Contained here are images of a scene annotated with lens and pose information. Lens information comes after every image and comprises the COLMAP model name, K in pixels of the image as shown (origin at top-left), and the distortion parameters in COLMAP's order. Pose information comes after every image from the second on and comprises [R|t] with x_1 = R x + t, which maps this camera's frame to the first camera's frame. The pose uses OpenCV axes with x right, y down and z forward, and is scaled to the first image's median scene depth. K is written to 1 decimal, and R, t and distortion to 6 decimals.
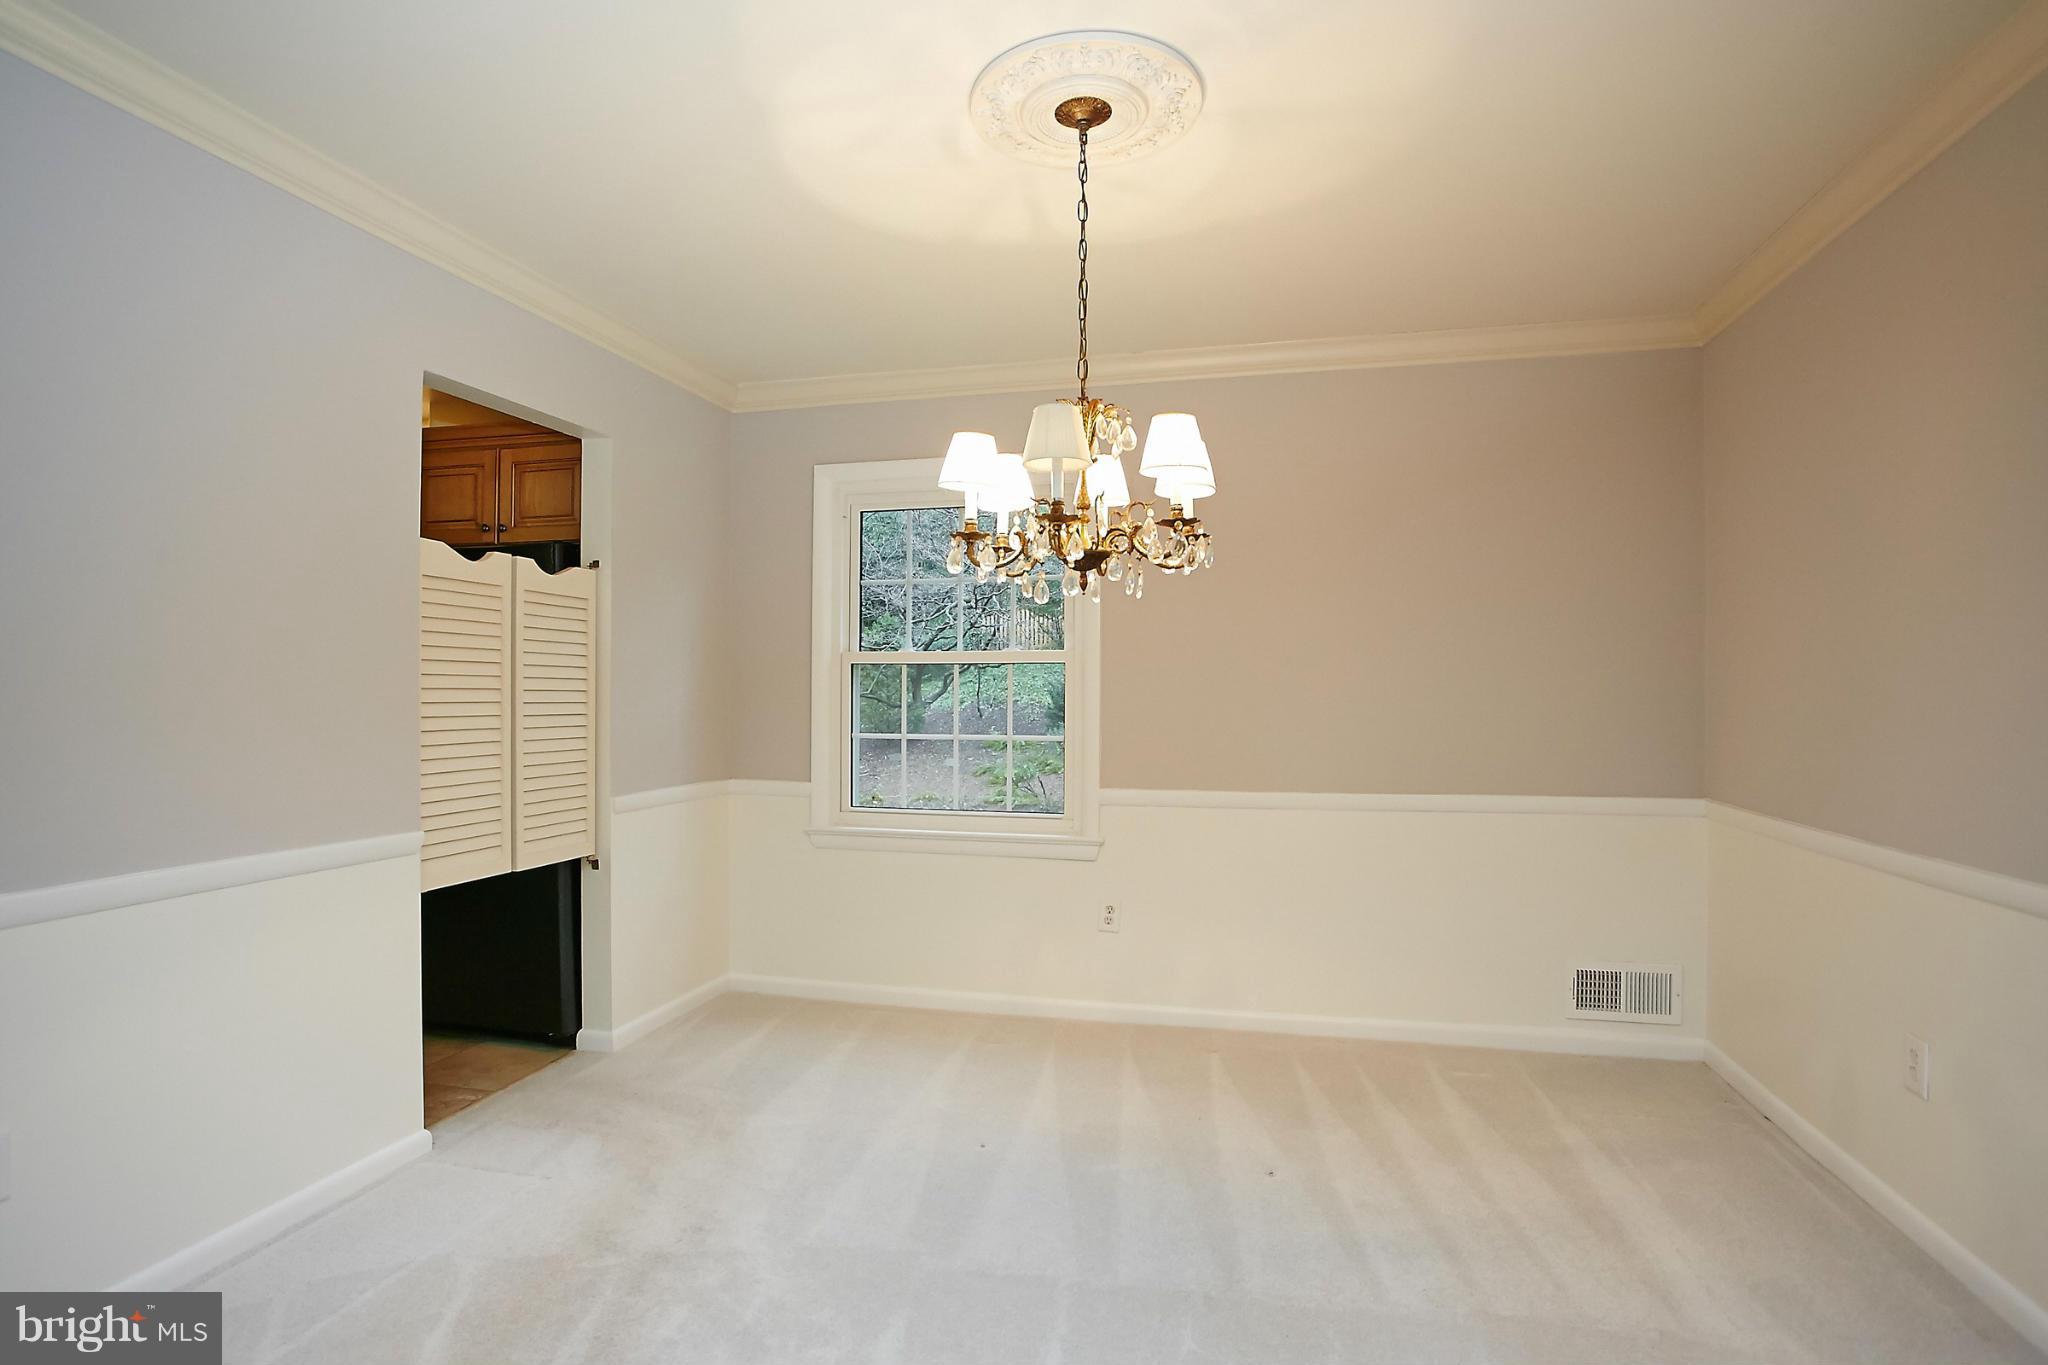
lens RADIAL K [[1021.0, 0, 1021.0], [0, 1021.0, 674.8], [0, 0, 1]] dist [-0.039158, 0.000417]
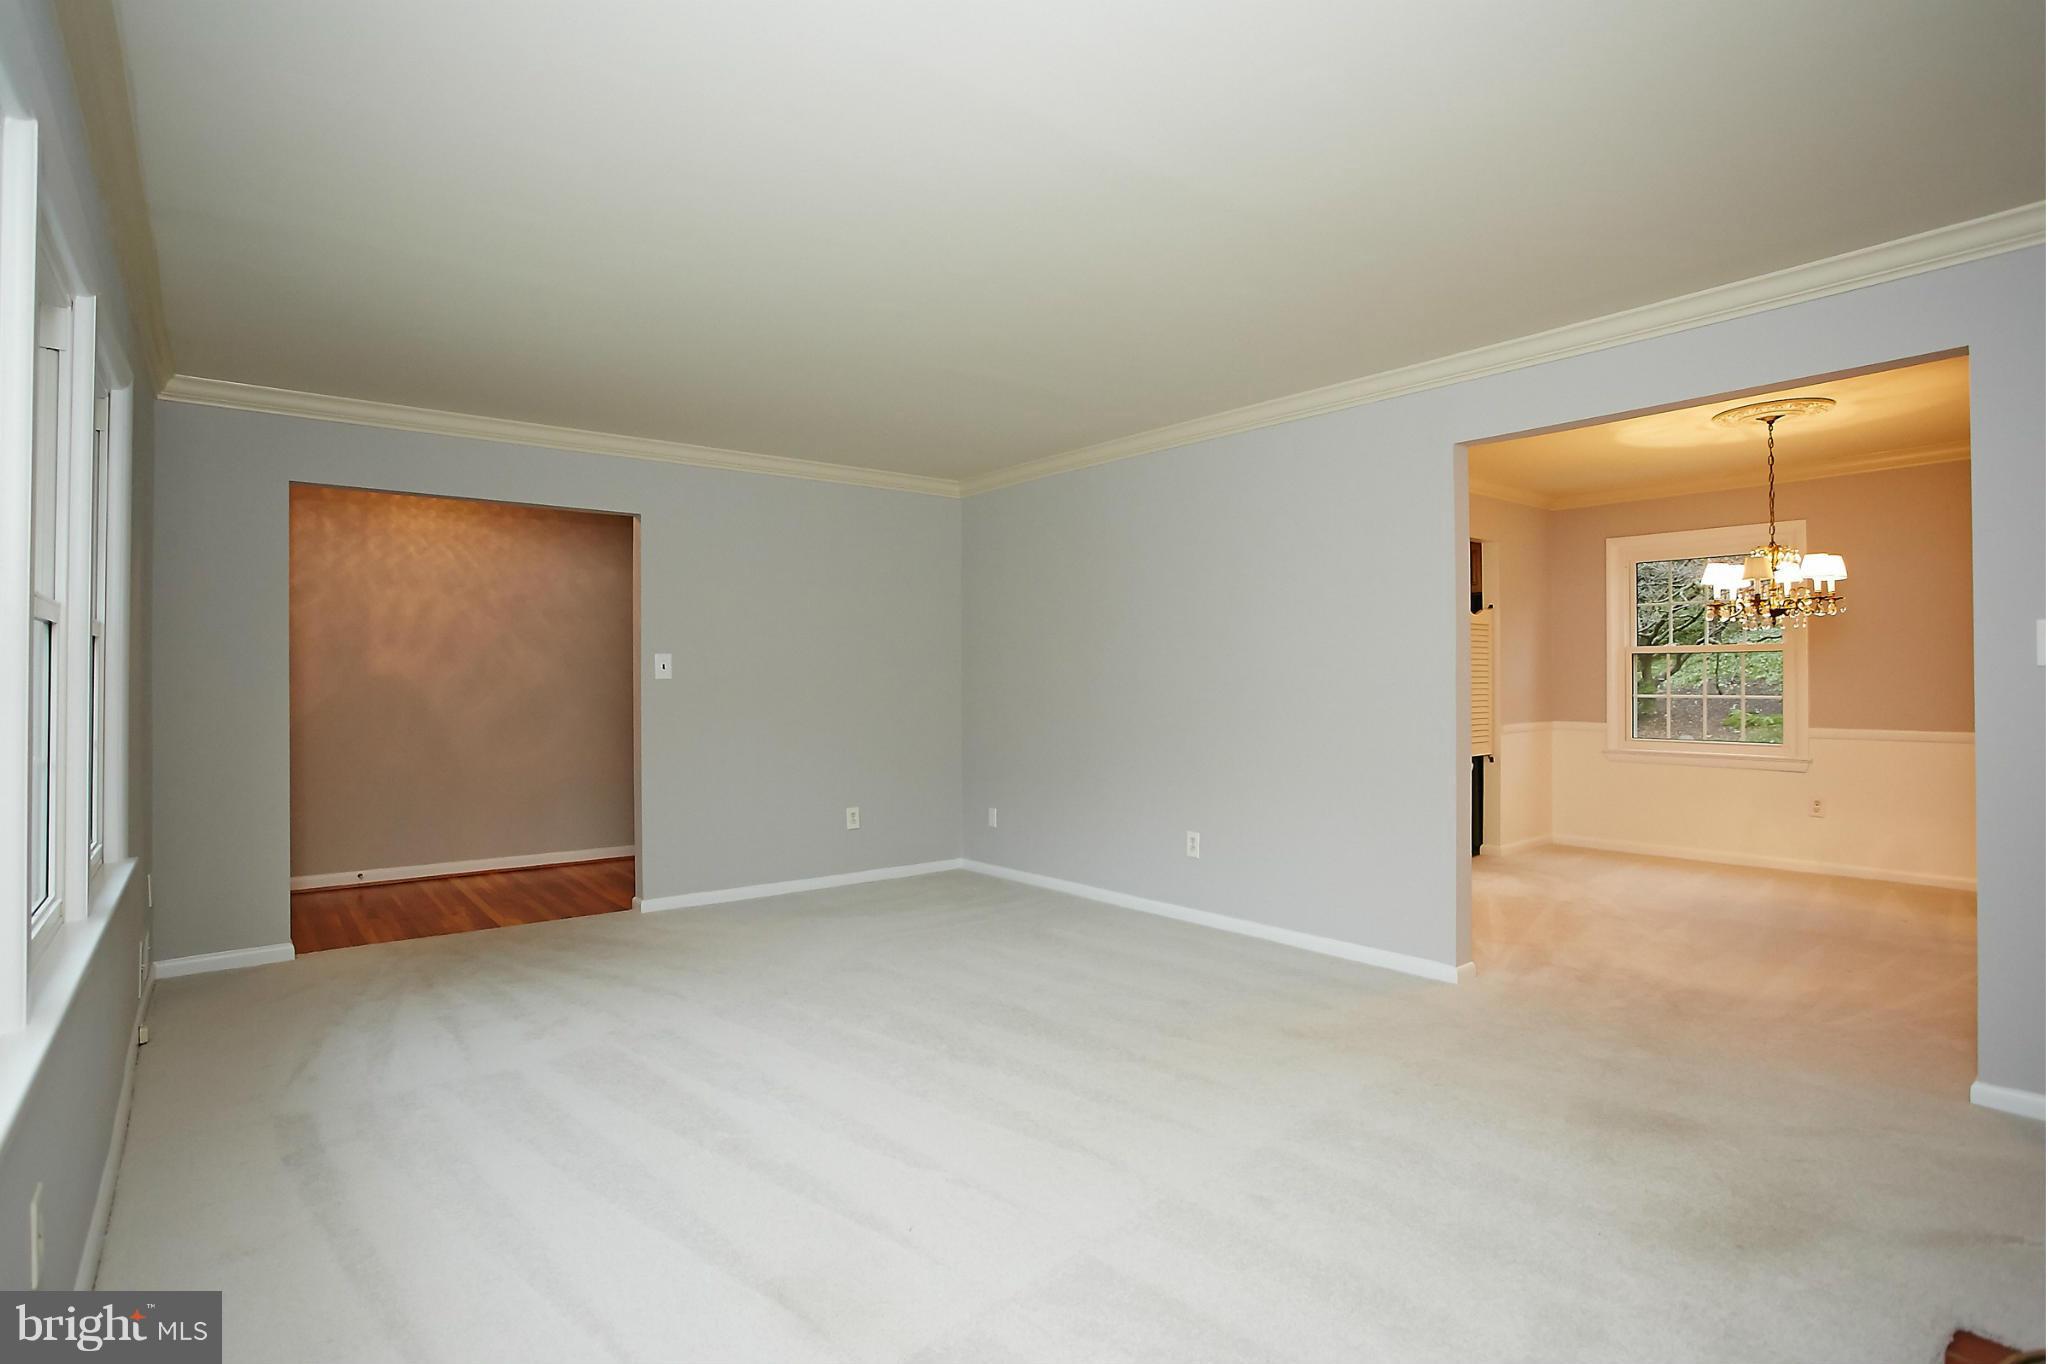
lens RADIAL K [[1021.0, 0, 1021.0], [0, 1021.0, 674.3], [0, 0, 1]] dist [-0.039158, 0.000417]
pose [[0.797645, -0.010821, -0.603030, 0.033730], [0.021217, 0.999724, 0.010125, -0.015970], [0.602754, -0.020870, 0.797654, -1.015658]]
